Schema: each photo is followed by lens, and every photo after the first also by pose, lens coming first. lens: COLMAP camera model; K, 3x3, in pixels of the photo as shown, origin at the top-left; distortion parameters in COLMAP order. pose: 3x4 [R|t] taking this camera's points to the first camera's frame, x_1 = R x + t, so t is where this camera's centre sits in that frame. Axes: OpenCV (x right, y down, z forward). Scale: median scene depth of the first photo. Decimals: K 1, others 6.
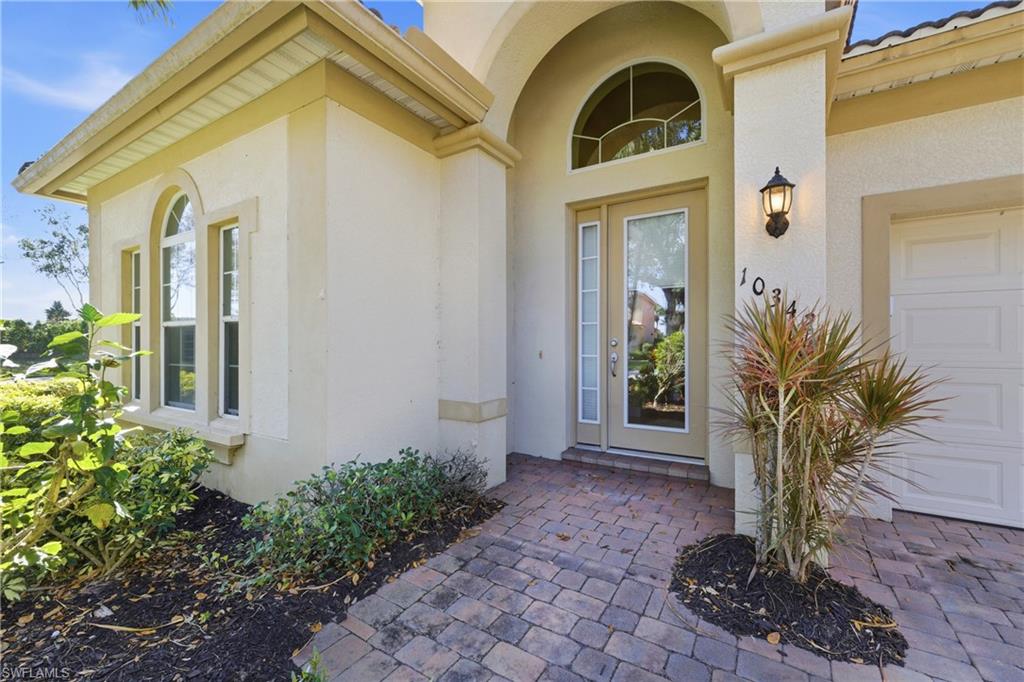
lens RADIAL K [[436.4, 0, 509.3], [0, 436.4, 338.0], [0, 0, 1]] dist [0.008354, -0.001856]
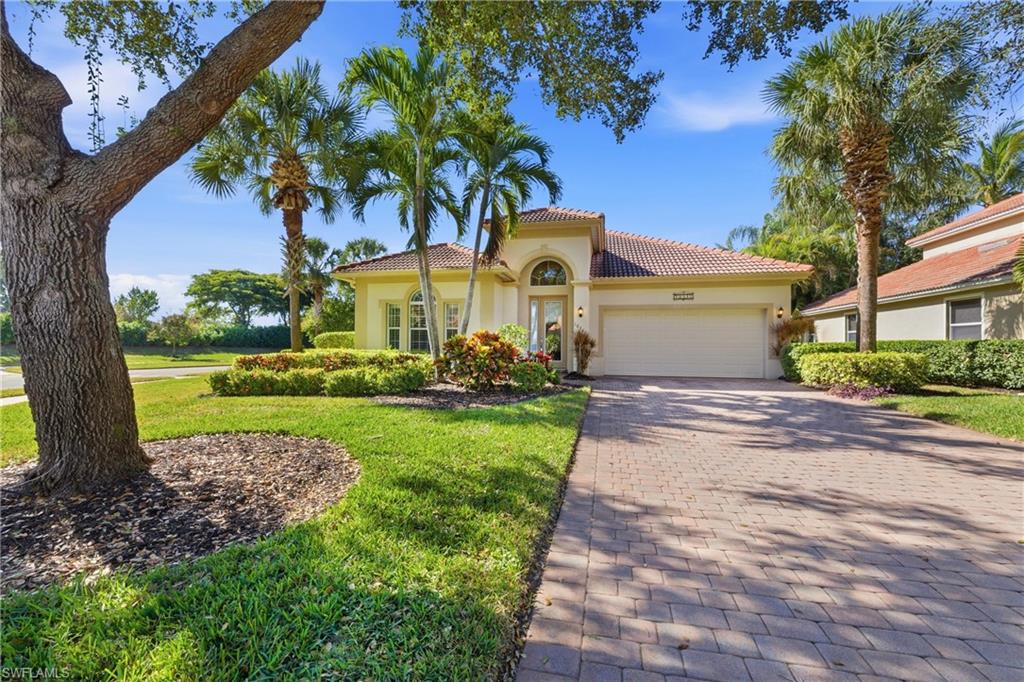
lens RADIAL K [[436.4, 0, 511.7], [0, 436.4, 341.9], [0, 0, 1]] dist [0.008354, -0.001856]
pose [[0.943714, 0.002181, 0.330756, -1.767842], [-0.003511, 0.999988, 0.003425, 0.055201], [-0.330744, -0.004393, 0.943710, -3.401276]]
